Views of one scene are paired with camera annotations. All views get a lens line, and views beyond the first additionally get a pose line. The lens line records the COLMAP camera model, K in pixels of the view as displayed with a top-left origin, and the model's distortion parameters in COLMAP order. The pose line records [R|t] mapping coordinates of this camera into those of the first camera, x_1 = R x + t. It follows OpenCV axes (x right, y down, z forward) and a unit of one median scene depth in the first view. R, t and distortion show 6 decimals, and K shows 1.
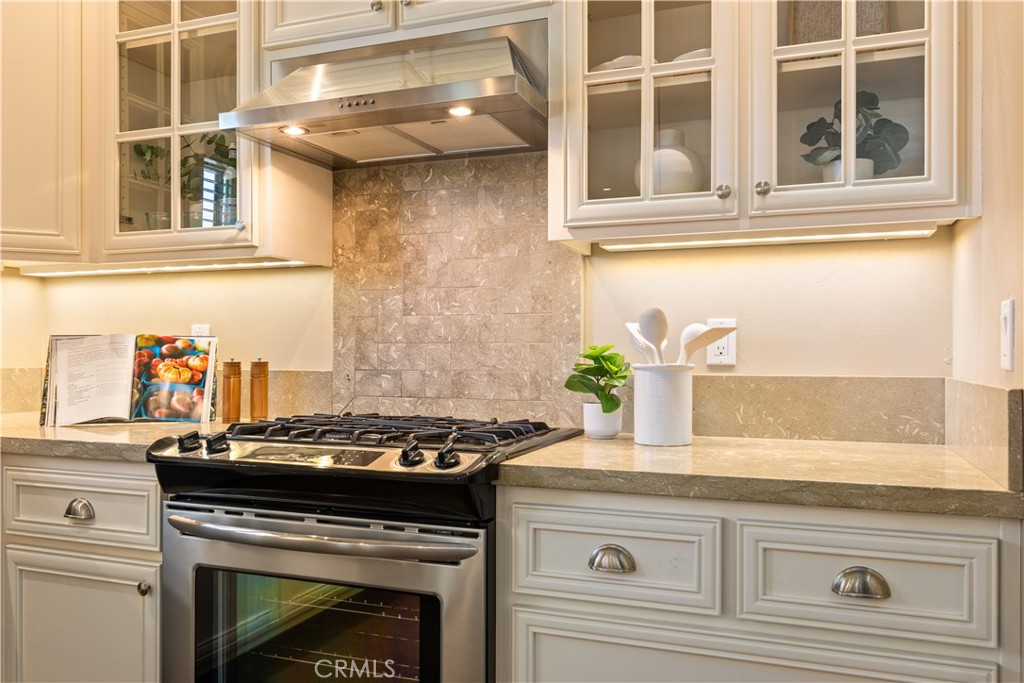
lens RADIAL K [[793.2, 0, 515.8], [0, 793.2, 347.1], [0, 0, 1]] dist [0.011216, 0.004007]
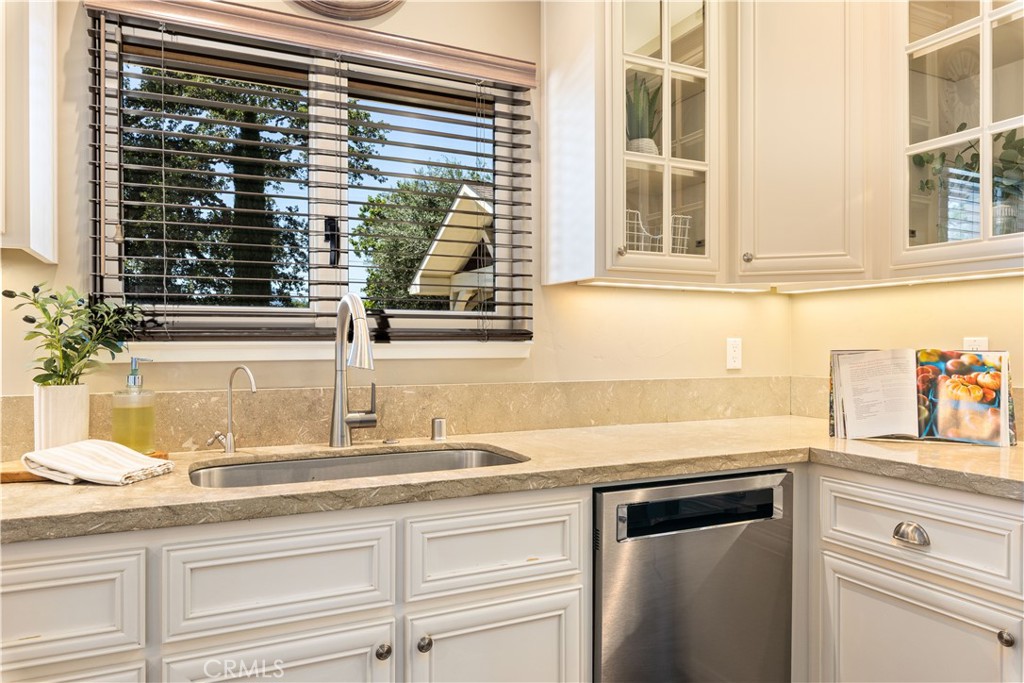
lens RADIAL K [[715.3, 0, 520.4], [0, 715.3, 341.5], [0, 0, 1]] dist [0.017051, 0.003462]
pose [[0.739660, -0.003745, -0.672970, -0.260791], [0.002221, 0.999993, -0.003123, -0.025558], [0.672977, 0.000816, 0.739663, 0.019285]]
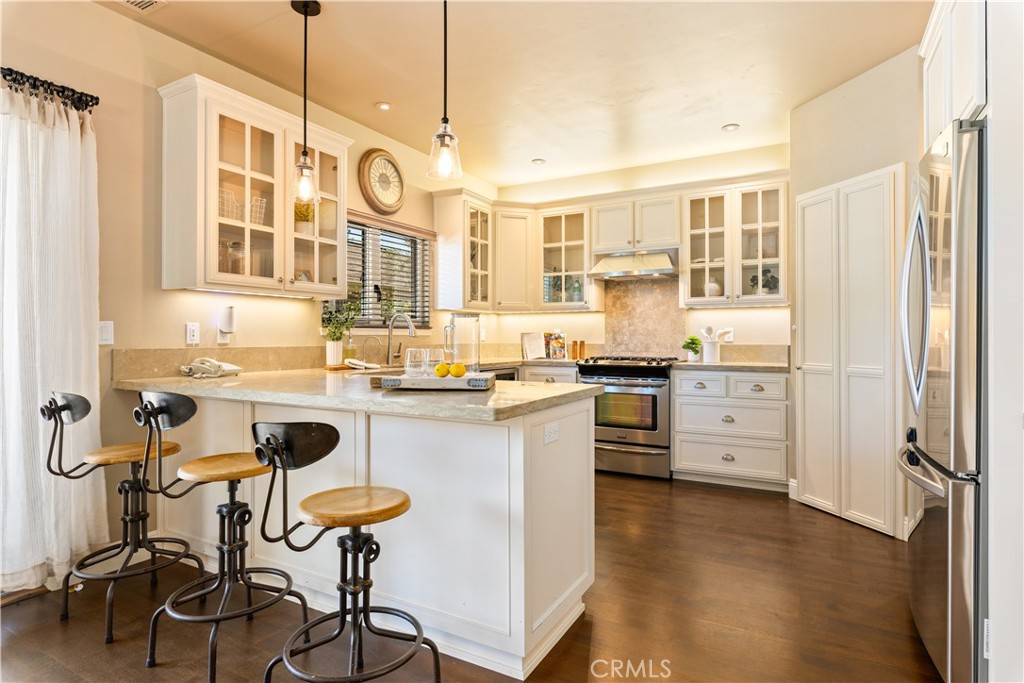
lens RADIAL K [[562.5, 0, 512.3], [0, 562.5, 336.6], [0, 0, 1]] dist [-0.002939, -0.000304]
pose [[0.989262, -0.001255, -0.146145, -0.287590], [0.001484, 0.999998, 0.001458, -0.003300], [0.146142, -0.001659, 0.989262, -1.422044]]
